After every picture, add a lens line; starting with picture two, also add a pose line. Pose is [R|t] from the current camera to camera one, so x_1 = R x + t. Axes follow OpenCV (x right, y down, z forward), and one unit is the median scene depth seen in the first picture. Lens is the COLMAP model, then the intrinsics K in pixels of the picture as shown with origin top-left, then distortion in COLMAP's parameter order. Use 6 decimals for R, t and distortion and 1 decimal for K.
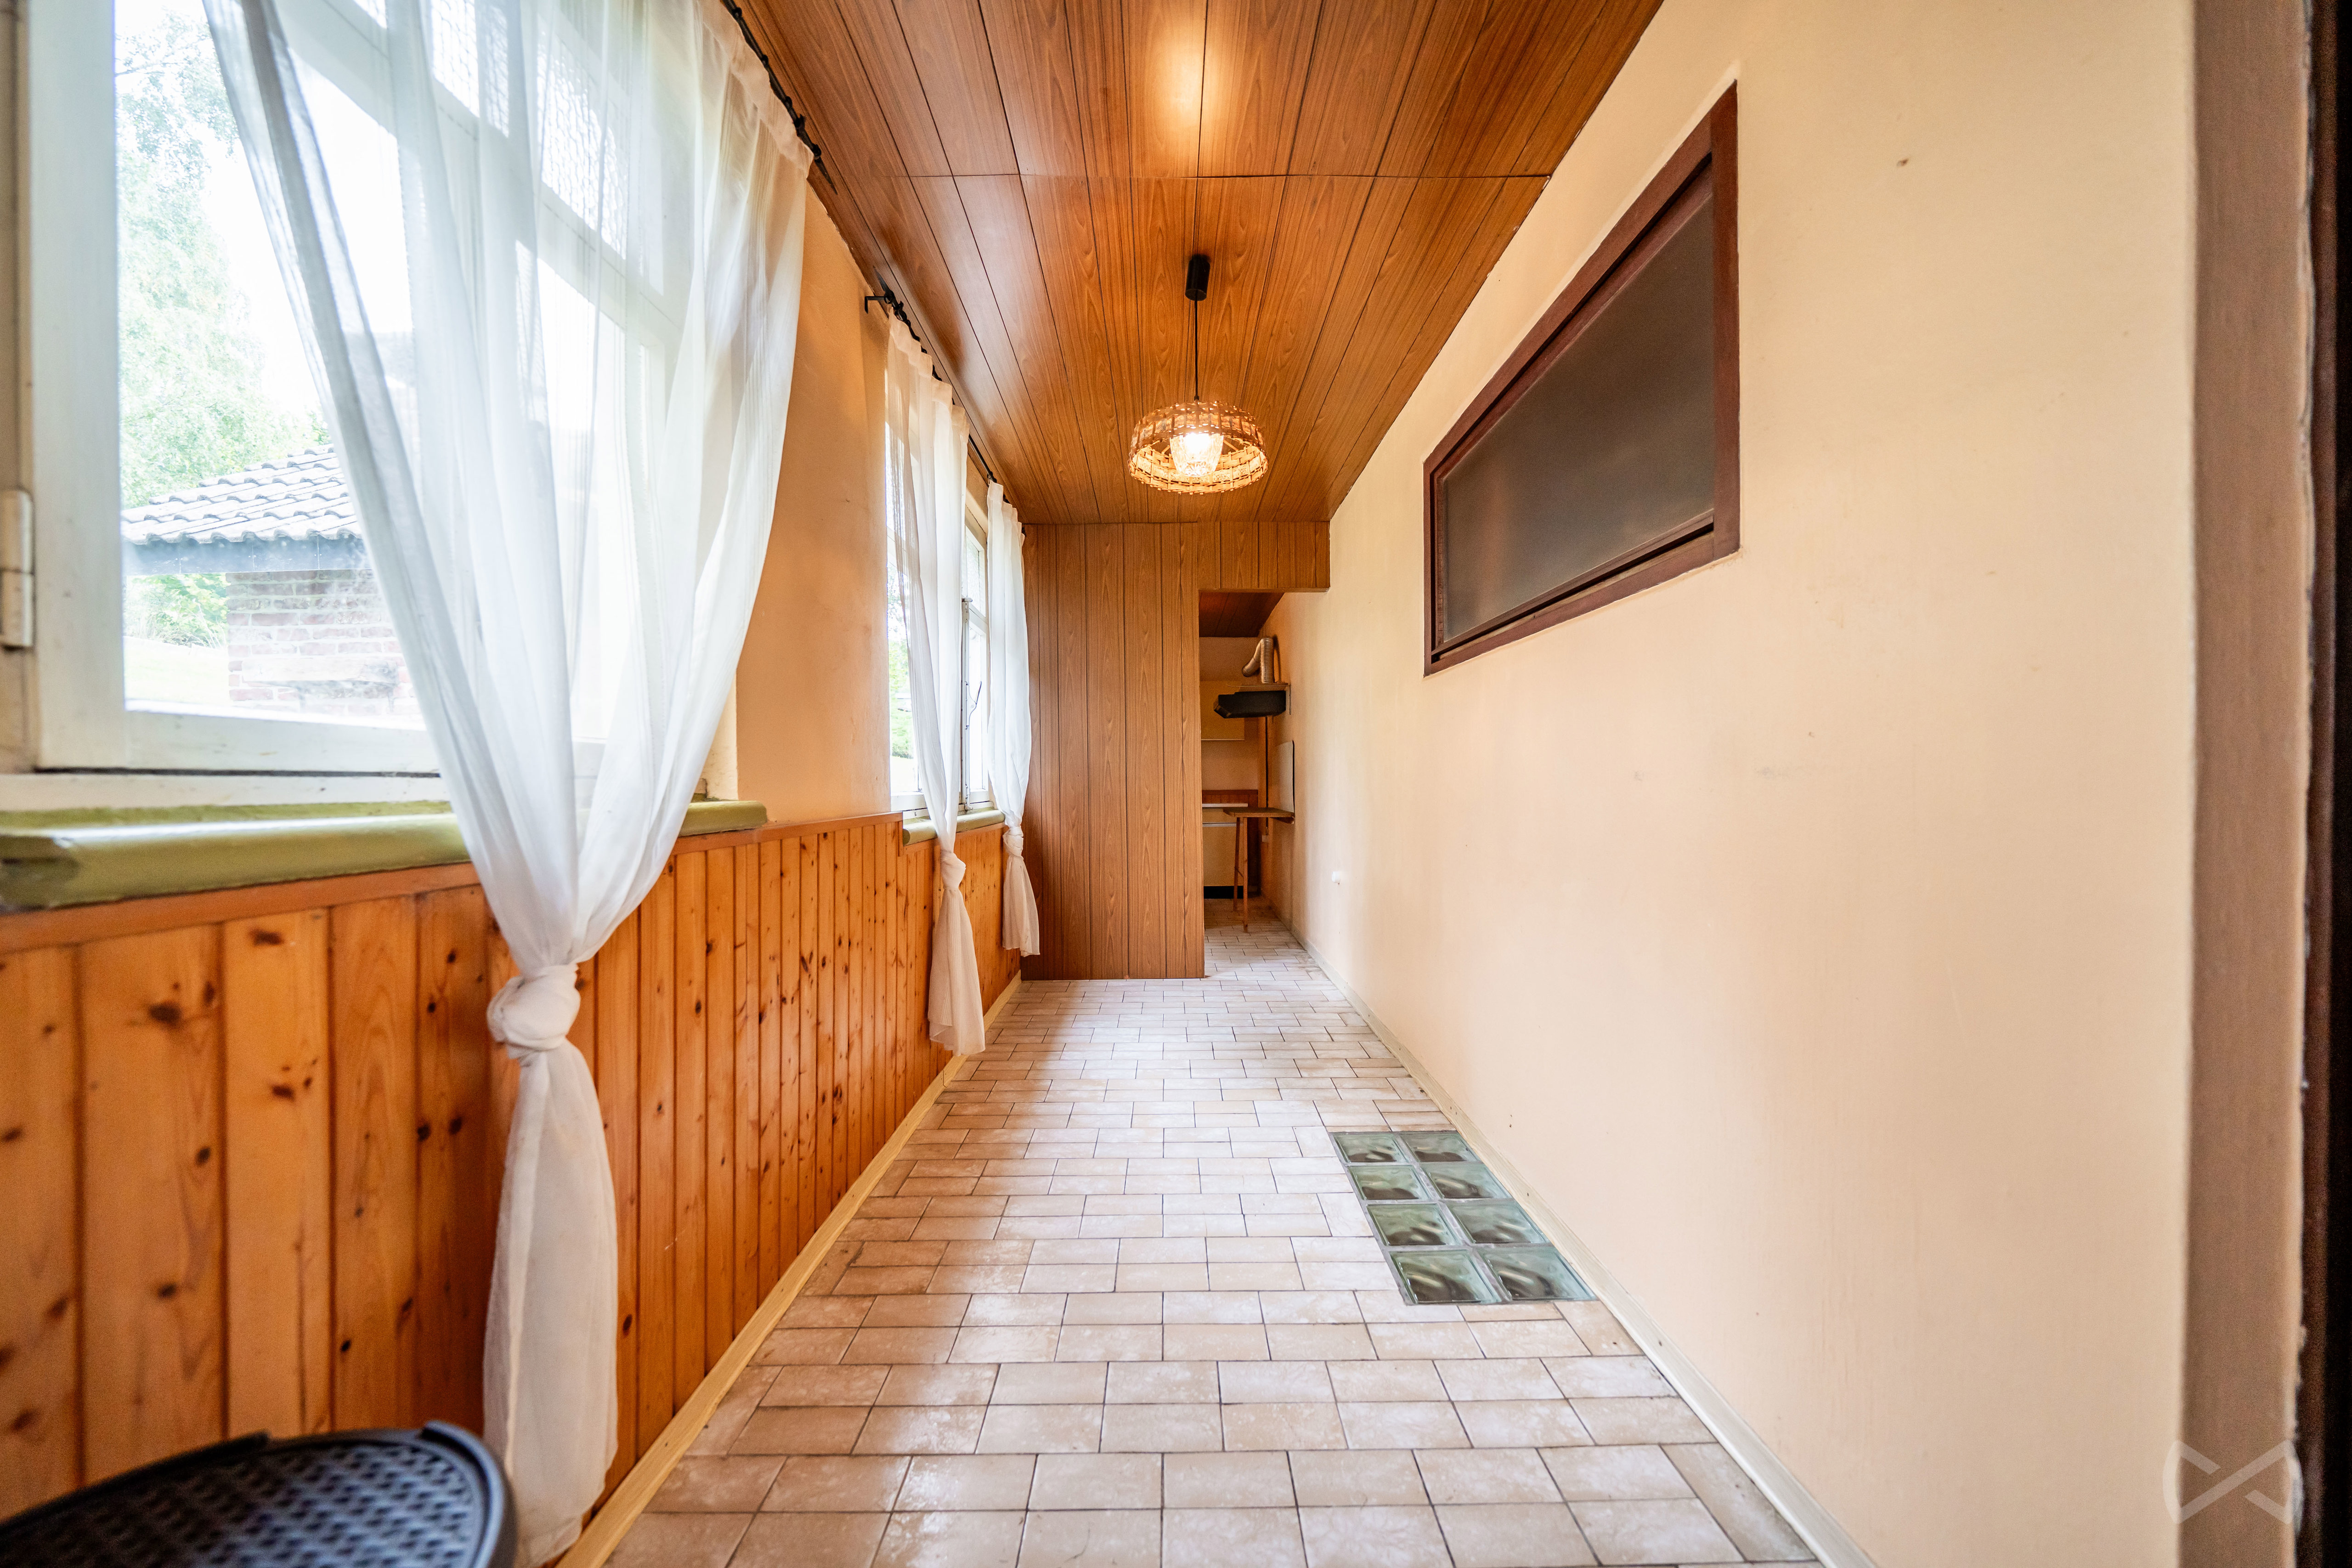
lens RADIAL K [[813.4, 0, 1175.3], [0, 813.4, 782.0], [0, 0, 1]] dist [-0.002394, -0.000004]
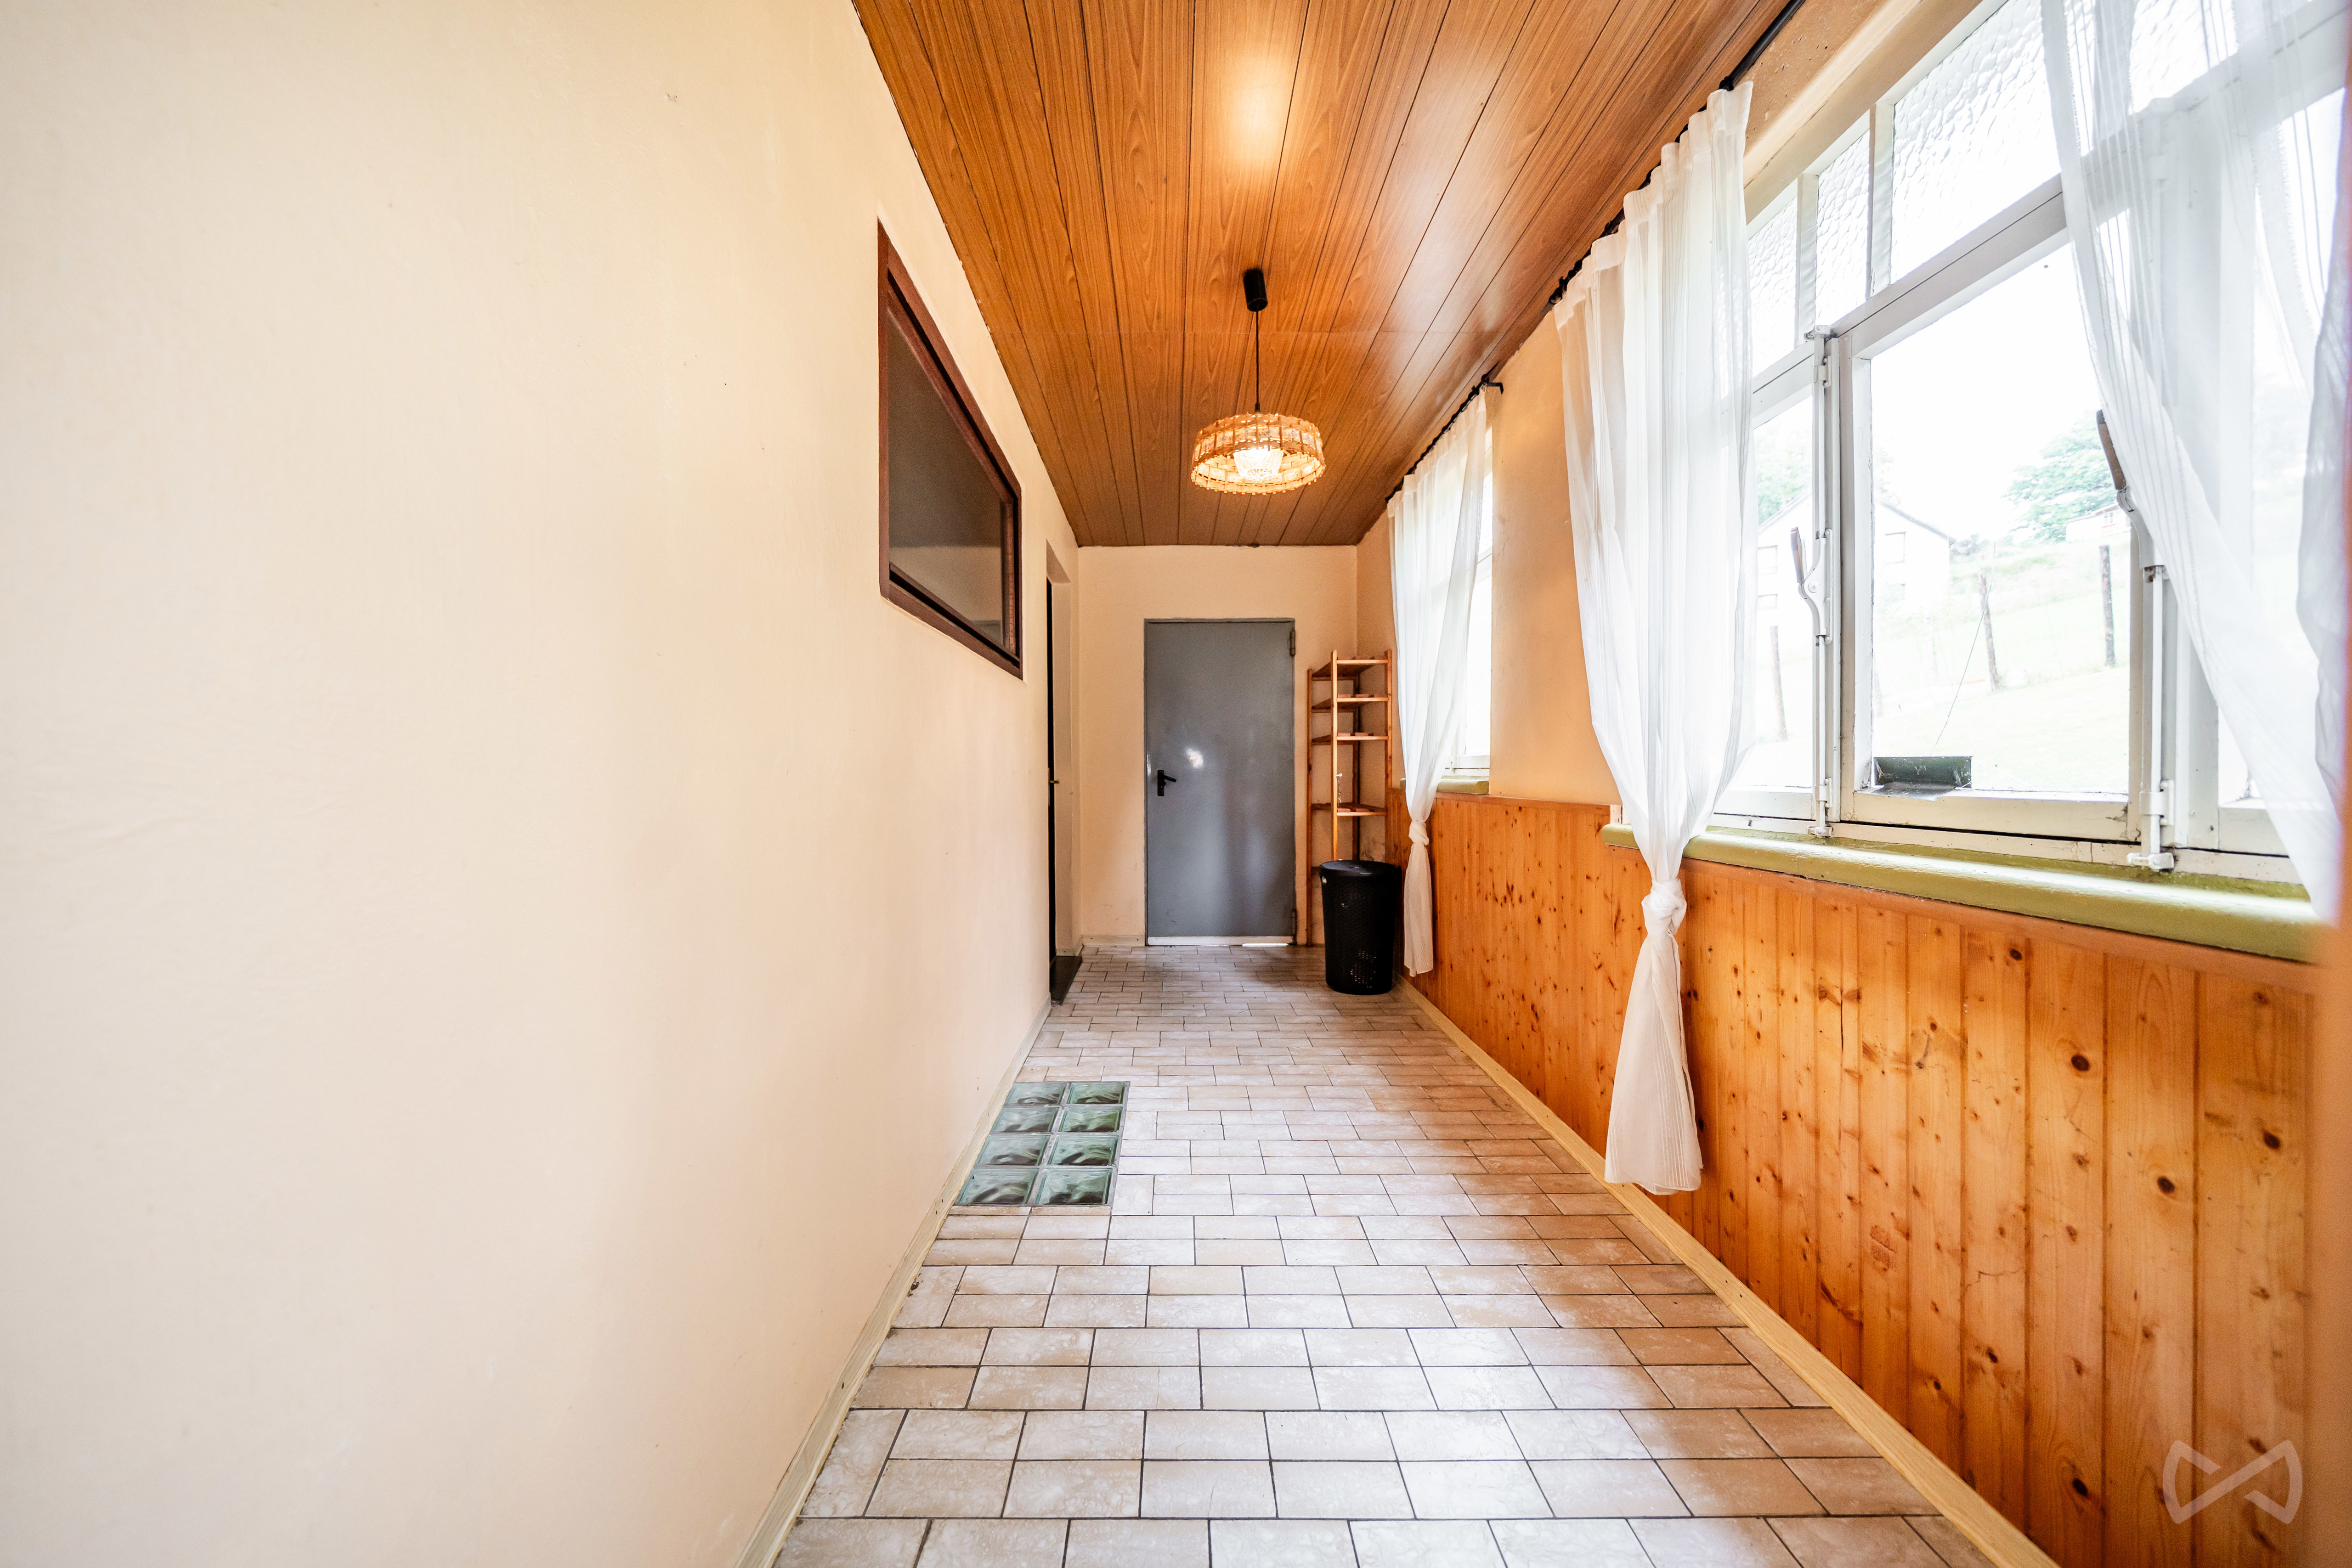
lens RADIAL K [[813.3, 0, 1169.7], [0, 813.3, 778.5], [0, 0, 1]] dist [-0.002394, -0.000004]
pose [[-0.999799, 0.010265, 0.017250, 0.121293], [0.010418, 0.999907, 0.008815, -0.004491], [-0.017157, 0.008993, -0.999812, 1.980700]]
